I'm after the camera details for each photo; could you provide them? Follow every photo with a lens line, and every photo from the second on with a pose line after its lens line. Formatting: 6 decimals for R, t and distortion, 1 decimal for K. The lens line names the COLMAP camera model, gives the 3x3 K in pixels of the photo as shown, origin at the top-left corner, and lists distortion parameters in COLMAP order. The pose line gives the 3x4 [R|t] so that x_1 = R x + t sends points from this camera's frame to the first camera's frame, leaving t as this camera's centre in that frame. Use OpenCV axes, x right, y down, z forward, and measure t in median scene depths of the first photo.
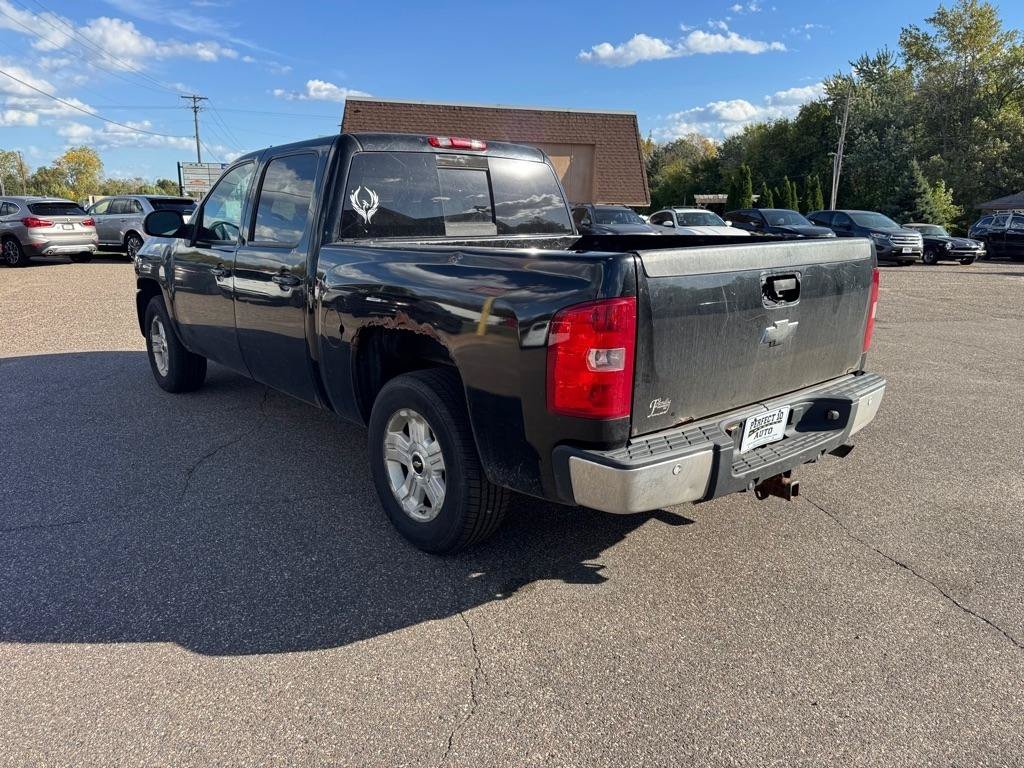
lens RADIAL K [[728.4, 0, 512.7], [0, 728.4, 377.3], [0, 0, 1]] dist [0.031866, -0.038149]
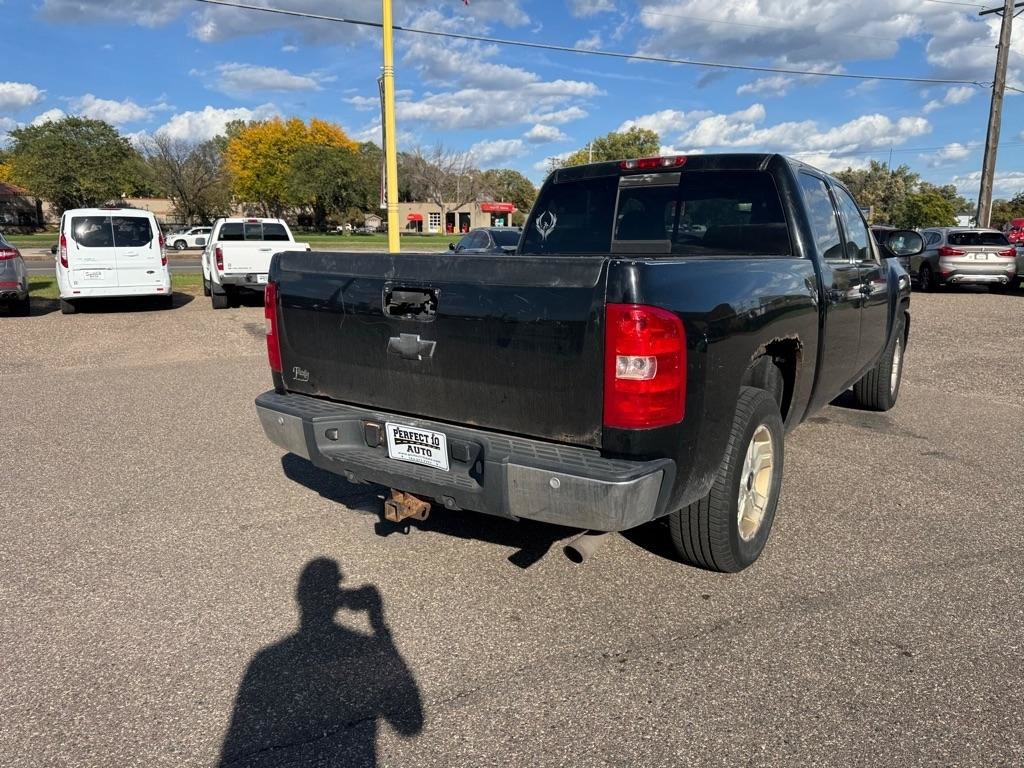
lens RADIAL K [[728.4, 0, 506.2], [0, 728.4, 379.4], [0, 0, 1]] dist [0.031866, -0.038149]
pose [[0.244243, 0.183053, -0.952280, 0.181437], [-0.222036, 0.966489, 0.128836, -0.023523], [0.943952, 0.179974, 0.276702, 0.117943]]
